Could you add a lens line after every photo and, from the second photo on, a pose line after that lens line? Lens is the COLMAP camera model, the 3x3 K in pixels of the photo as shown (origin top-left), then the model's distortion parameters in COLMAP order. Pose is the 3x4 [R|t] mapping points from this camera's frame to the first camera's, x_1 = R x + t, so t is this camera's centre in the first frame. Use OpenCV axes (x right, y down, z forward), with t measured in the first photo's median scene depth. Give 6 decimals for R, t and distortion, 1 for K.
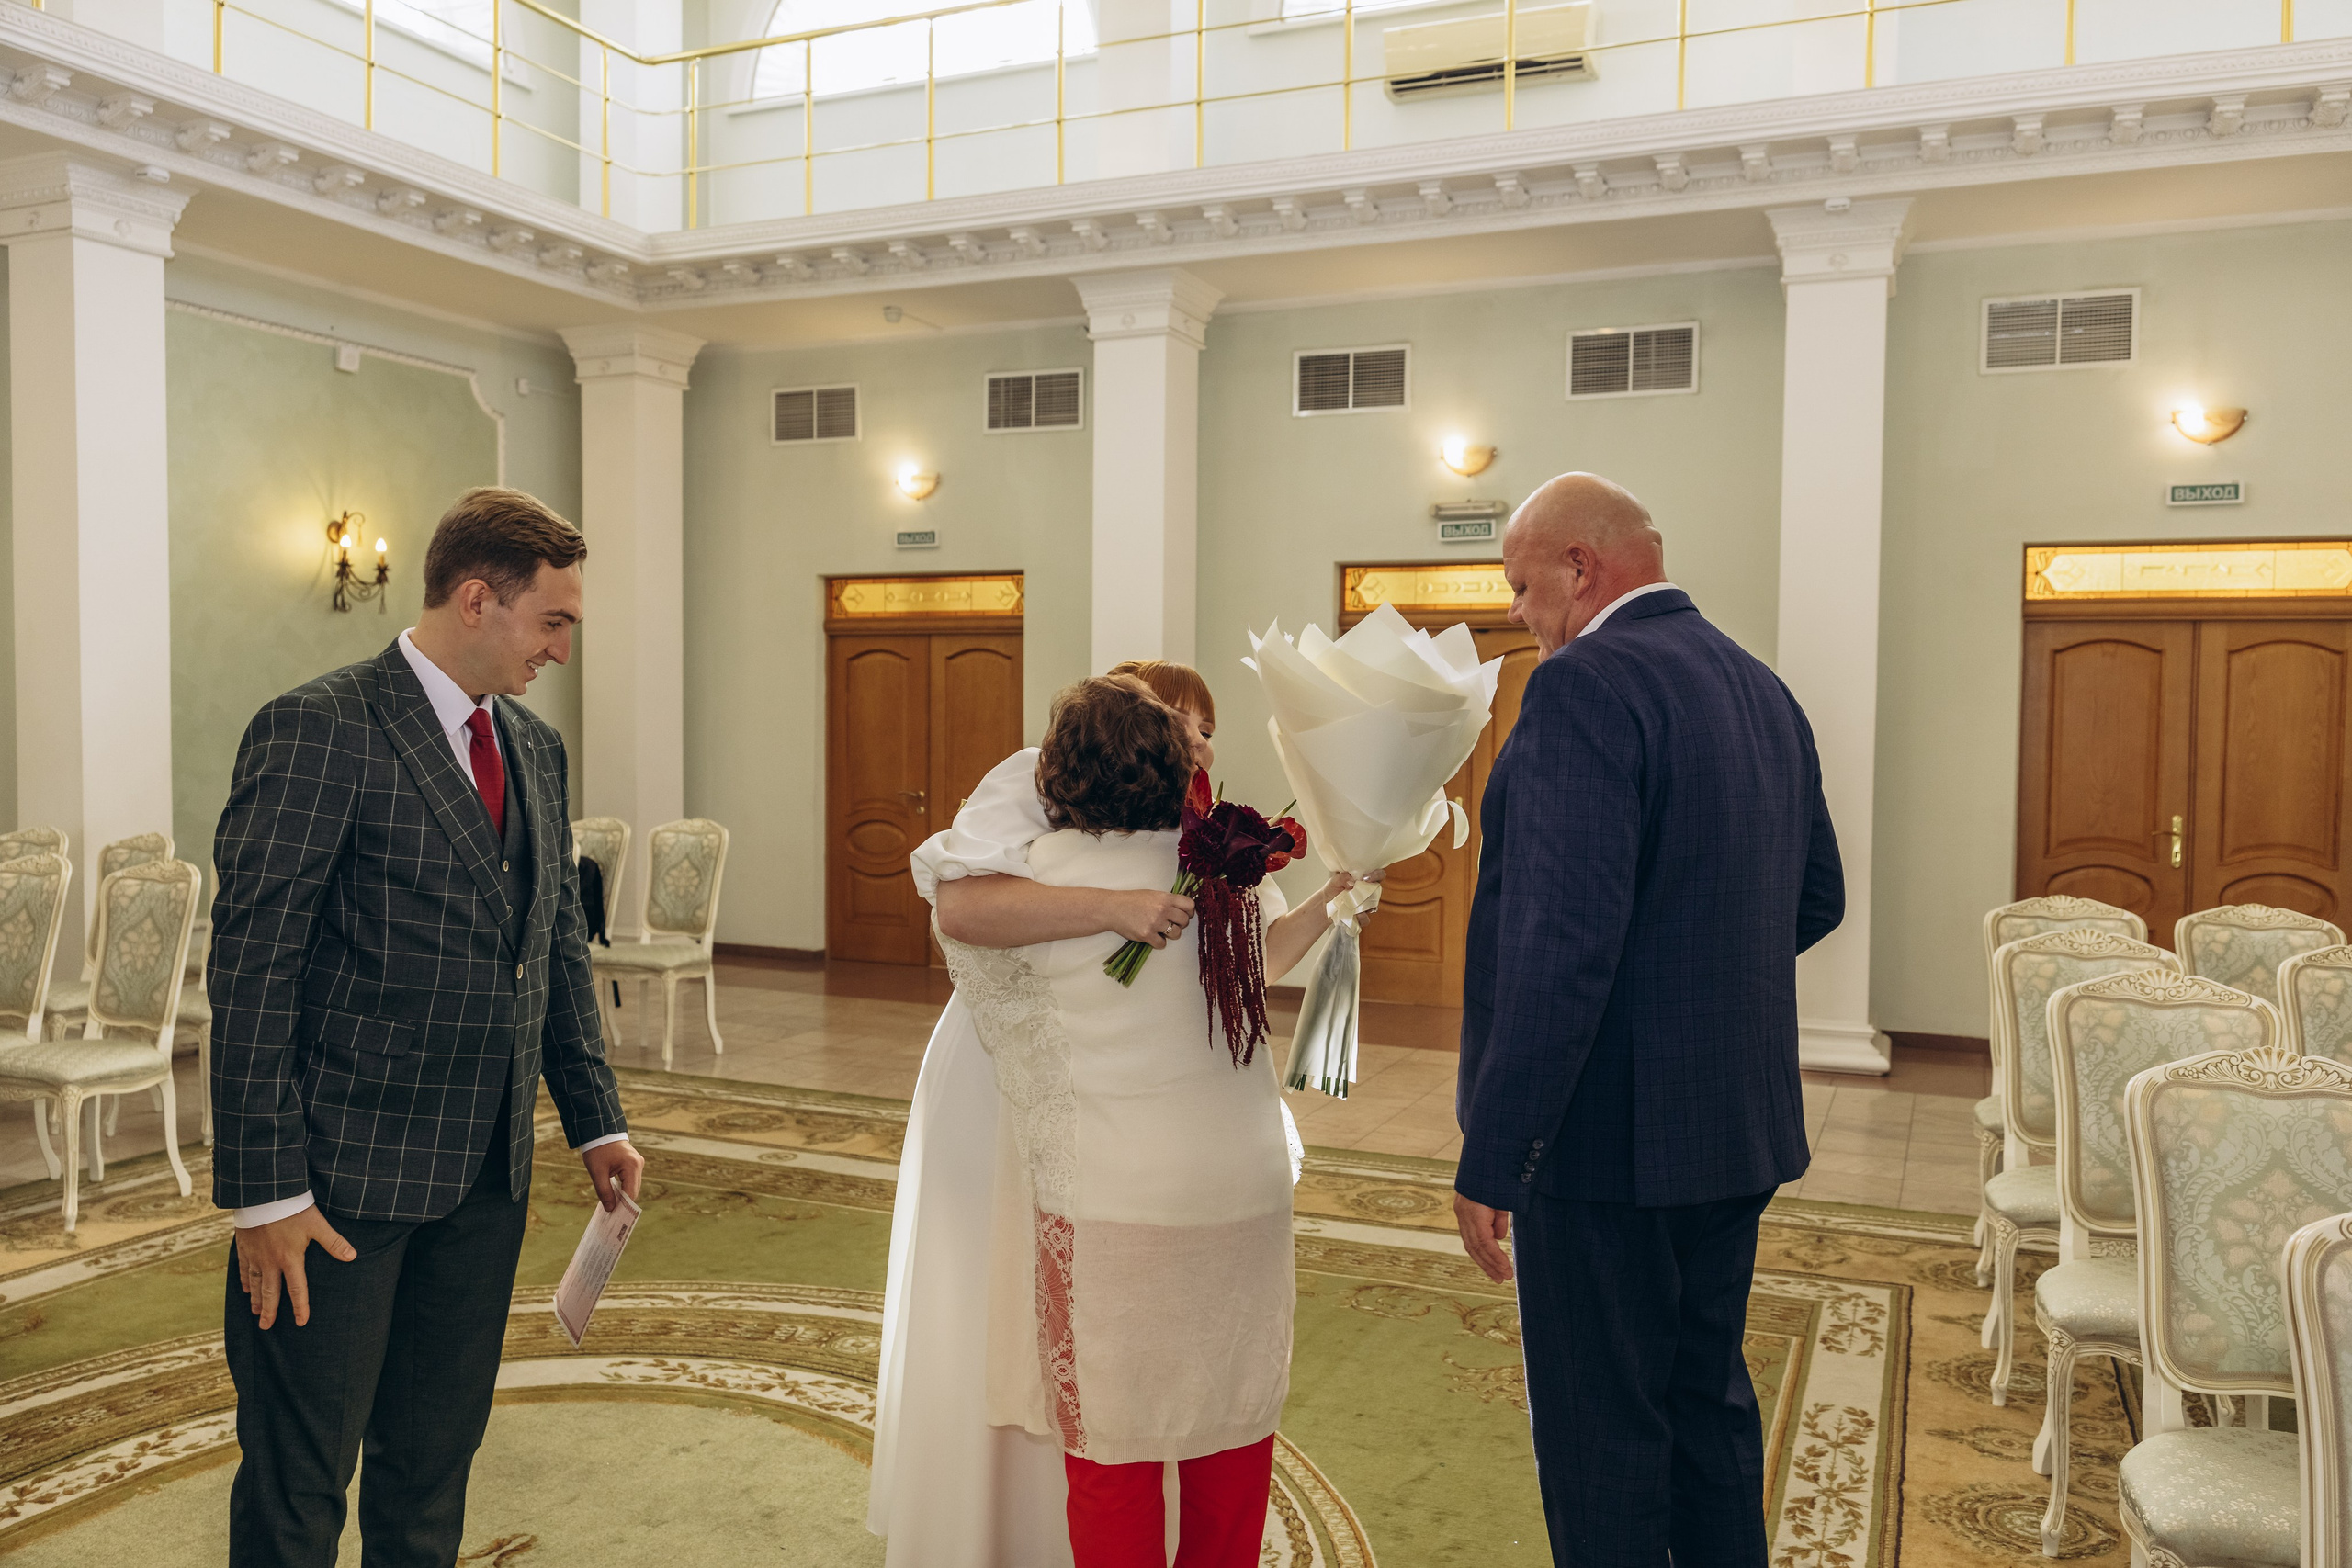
lens RADIAL K [[1743.0, 0, 1153.8], [0, 1743.0, 802.1], [0, 0, 1]] dist [-0.019200, 0.007352]
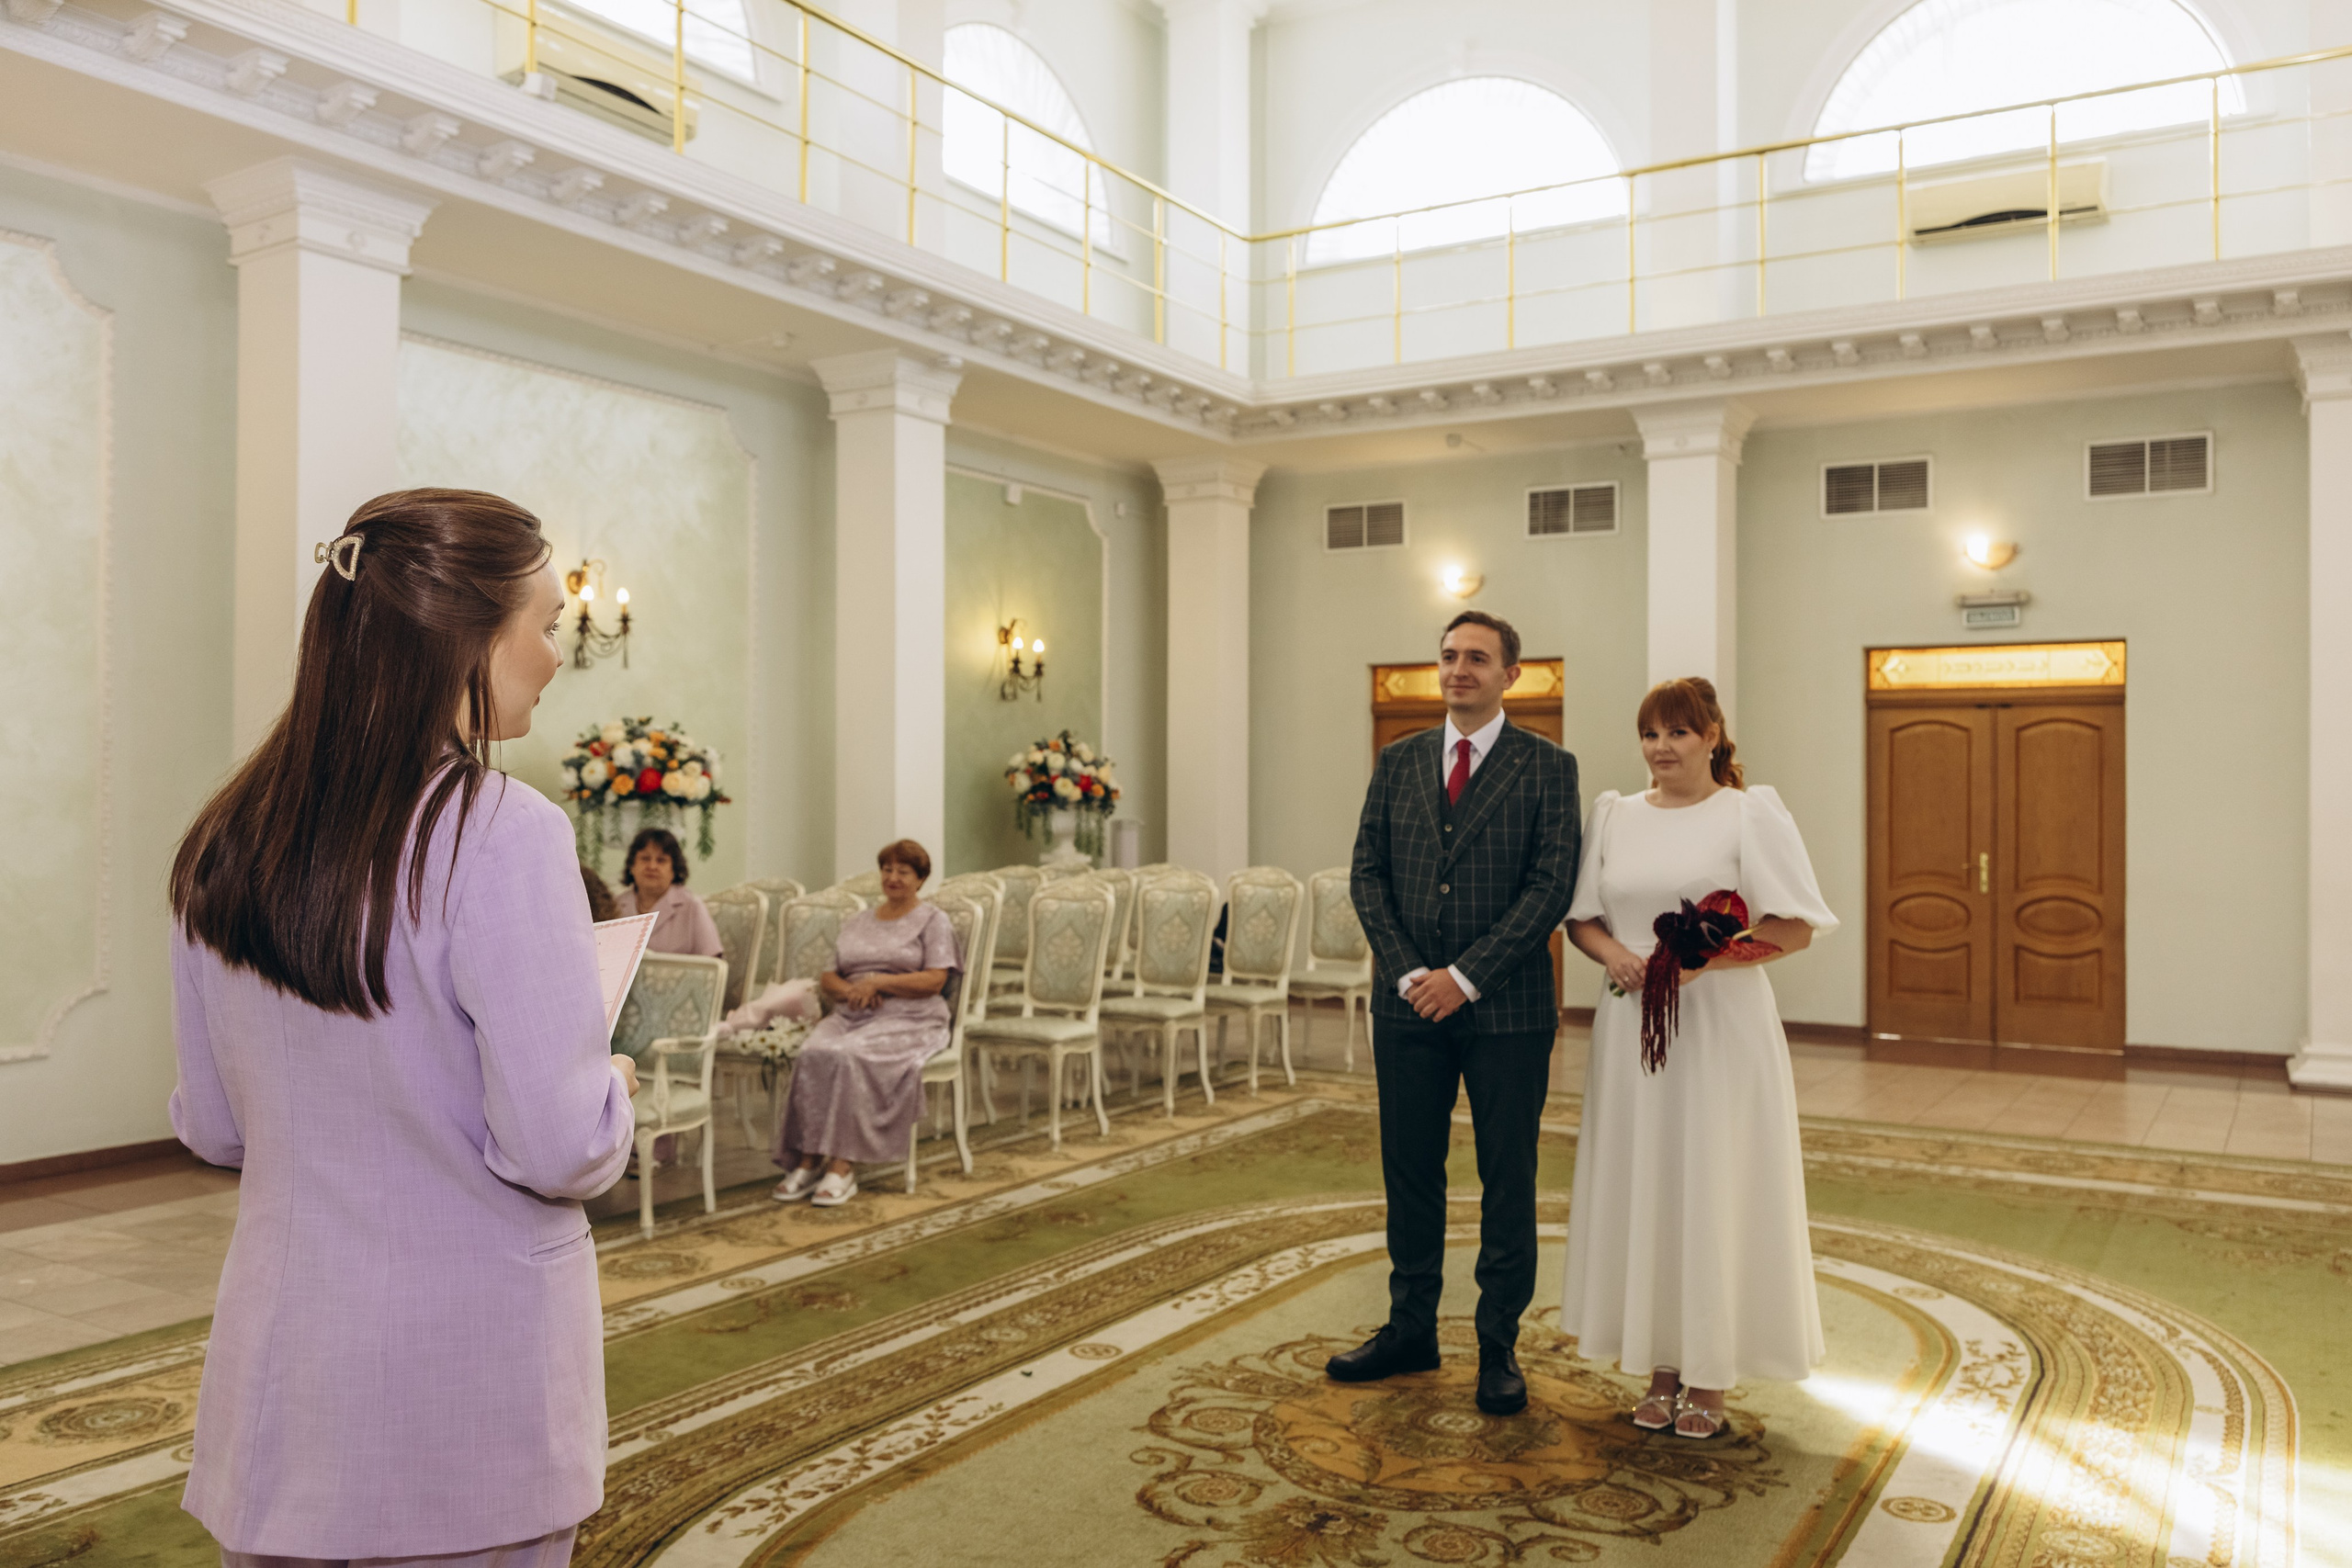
lens RADIAL K [[1743.0, 0, 1152.9], [0, 1743.0, 859.8], [0, 0, 1]] dist [-0.019200, 0.007352]
pose [[0.988437, 0.001395, -0.151628, -0.185355], [-0.003812, 0.999870, -0.015647, 0.021758], [0.151587, 0.016044, 0.988314, -0.200338]]
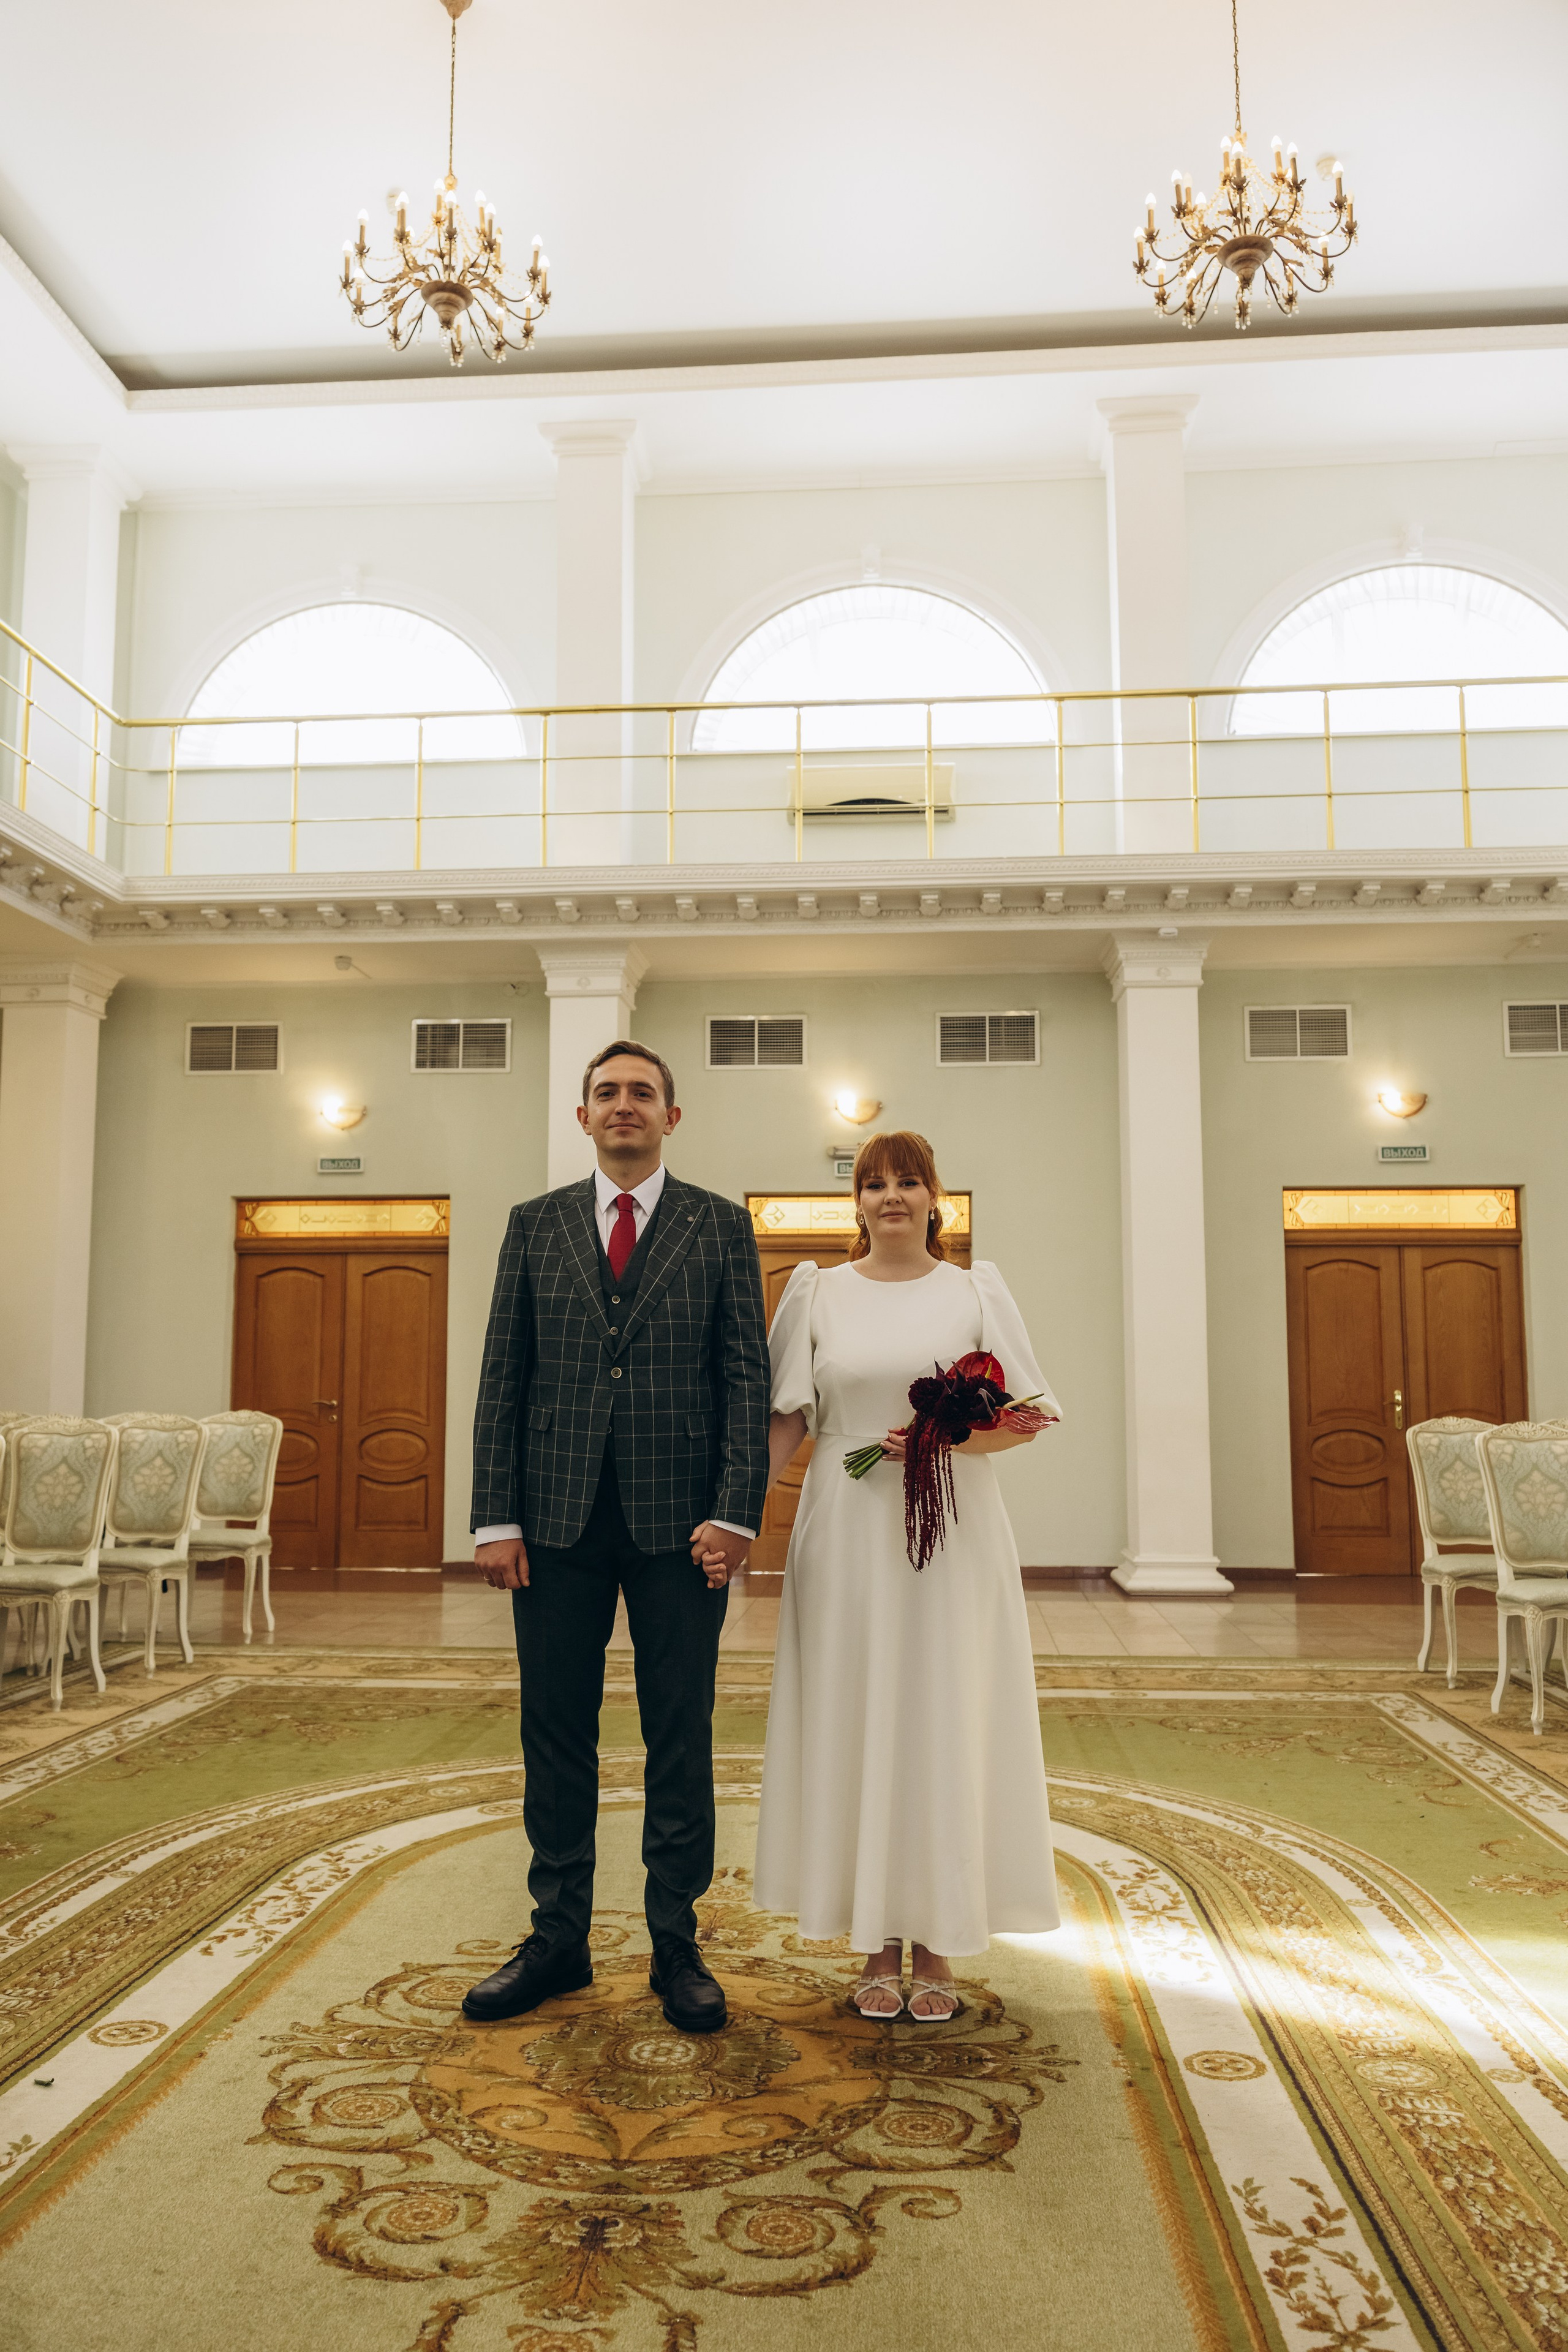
lens RADIAL K [[1743.2, 0, 744.7], [0, 1743.2, 1193.8], [0, 0, 1]] dist [-0.019200, 0.007352]
pose [[0.950976, 0.023375, 0.308379, -0.266279], [0.024024, 0.988543, -0.149017, 0.039740], [-0.308329, 0.149120, 0.939519, -0.109195]]
